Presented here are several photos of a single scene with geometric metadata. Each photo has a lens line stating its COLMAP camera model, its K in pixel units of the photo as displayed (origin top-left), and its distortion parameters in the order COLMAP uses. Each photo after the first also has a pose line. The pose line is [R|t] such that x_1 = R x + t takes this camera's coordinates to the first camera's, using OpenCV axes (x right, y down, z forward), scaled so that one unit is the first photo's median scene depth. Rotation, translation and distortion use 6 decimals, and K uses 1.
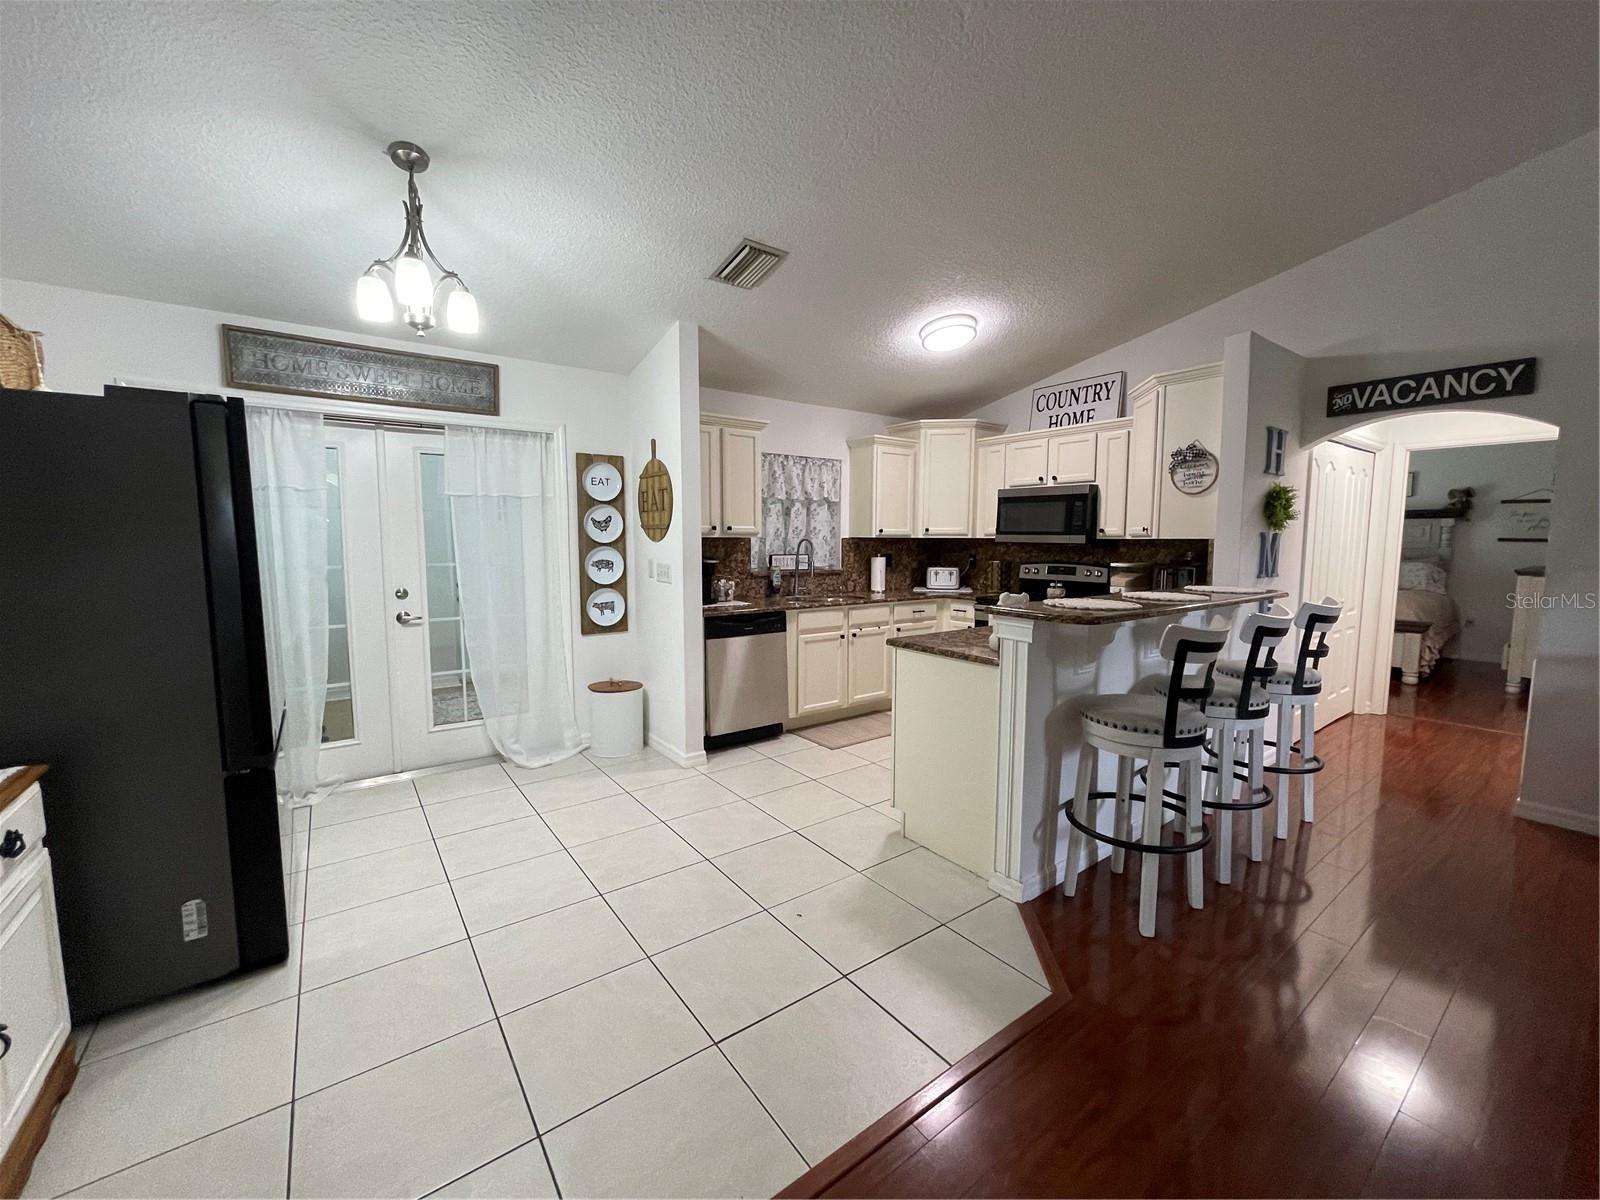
lens RADIAL K [[646.9, 0, 811.0], [0, 646.9, 594.0], [0, 0, 1]] dist [-0.001184, 0.000305]
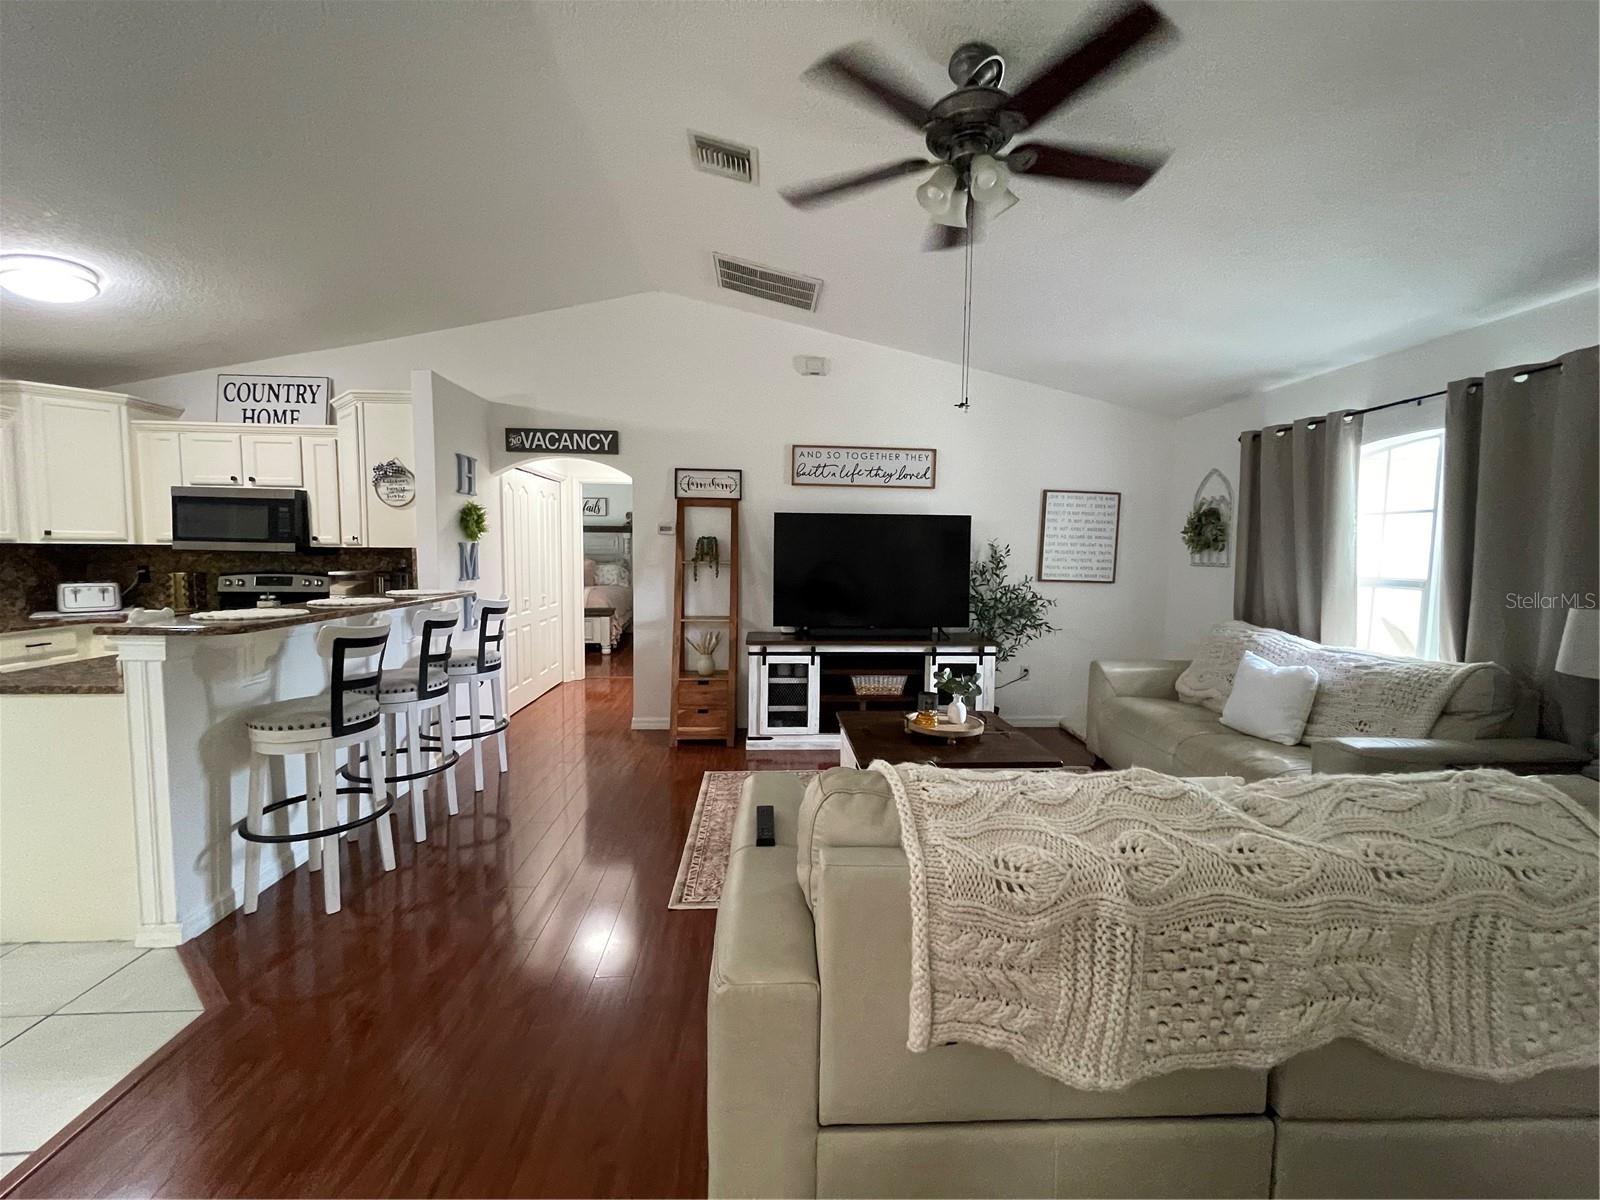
lens RADIAL K [[645.0, 0, 810.5], [0, 645.0, 596.2], [0, 0, 1]] dist [-0.000424, 0.000230]
pose [[0.542243, -0.059012, 0.838147, 0.038646], [0.064202, 0.997524, 0.028698, 0.008581], [-0.837765, 0.038249, 0.544689, -0.150278]]
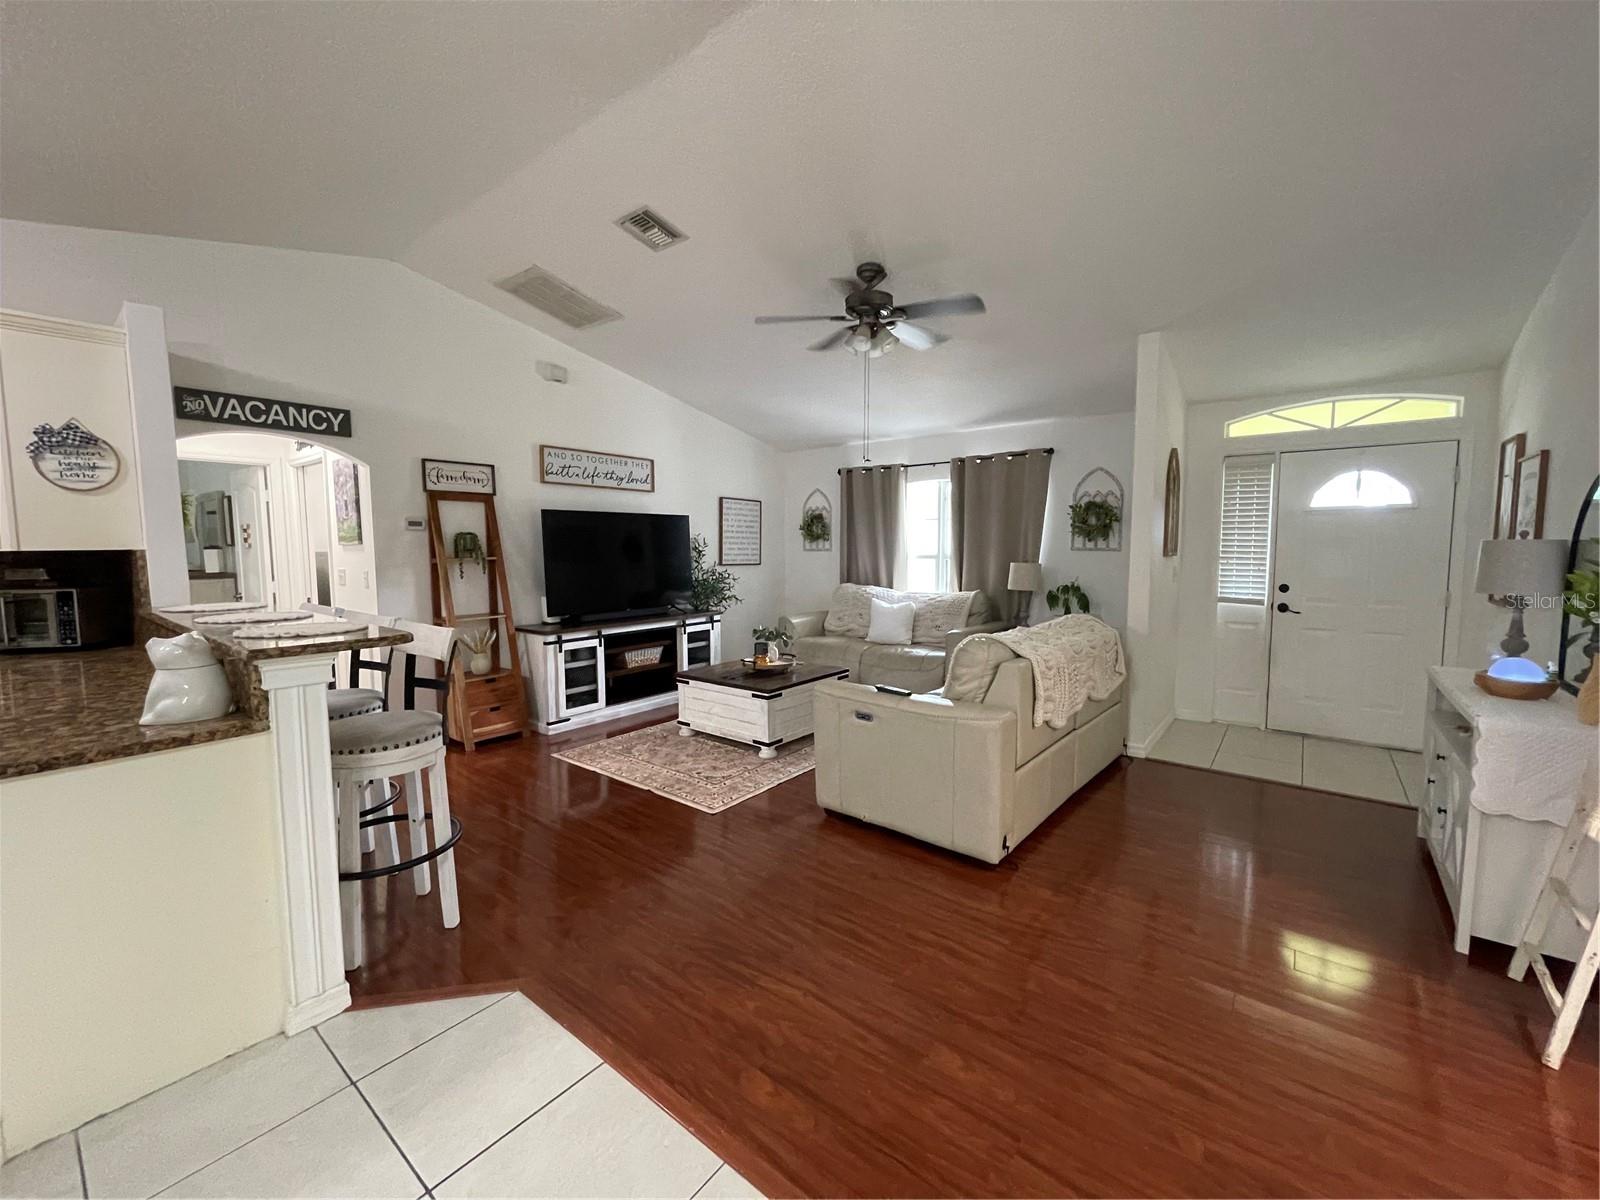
lens RADIAL K [[645.0, 0, 810.5], [0, 645.0, 596.2], [0, 0, 1]] dist [-0.000424, 0.000230]
pose [[-0.263577, -0.082589, 0.961096, -0.308228], [0.087258, 0.990202, 0.109021, -0.034986], [-0.960684, 0.112598, -0.253788, 0.331224]]
